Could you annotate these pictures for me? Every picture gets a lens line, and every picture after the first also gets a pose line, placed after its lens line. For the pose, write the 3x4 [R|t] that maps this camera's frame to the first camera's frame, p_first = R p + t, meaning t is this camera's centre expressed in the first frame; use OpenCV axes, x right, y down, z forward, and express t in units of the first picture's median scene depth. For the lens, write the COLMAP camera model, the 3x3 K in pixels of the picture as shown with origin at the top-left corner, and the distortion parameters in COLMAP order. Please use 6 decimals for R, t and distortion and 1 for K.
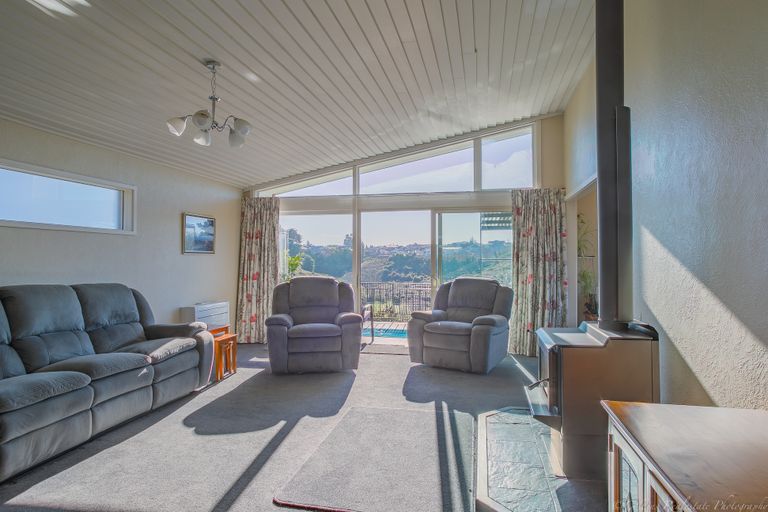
lens RADIAL K [[442.3, 0, 380.9], [0, 442.3, 256.4], [0, 0, 1]] dist [-0.020871, 0.003636]
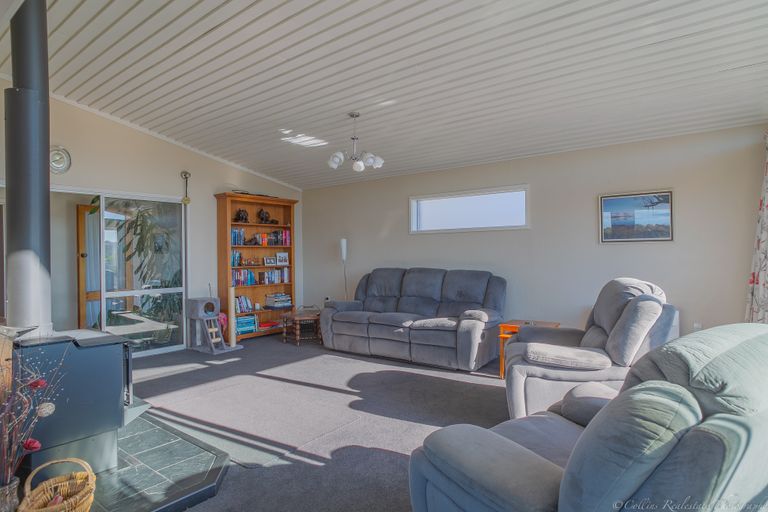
lens RADIAL K [[442.3, 0, 382.9], [0, 442.3, 260.0], [0, 0, 1]] dist [-0.020871, 0.003636]
pose [[-0.412770, 0.022105, -0.910567, 0.788475], [0.023345, 0.999634, 0.013685, 0.007202], [0.910536, -0.015609, -0.413135, 1.503429]]
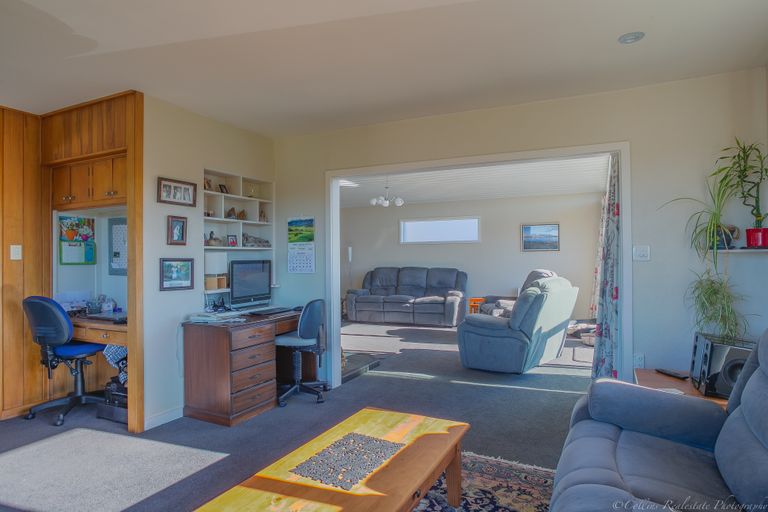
lens RADIAL K [[442.3, 0, 384.7], [0, 442.3, 257.4], [0, 0, 1]] dist [-0.020871, 0.003636]
pose [[-0.206828, -0.000029, -0.978377, 1.720981], [0.017794, 0.999834, -0.003791, 0.016871], [0.978216, -0.018193, -0.206793, 1.323630]]
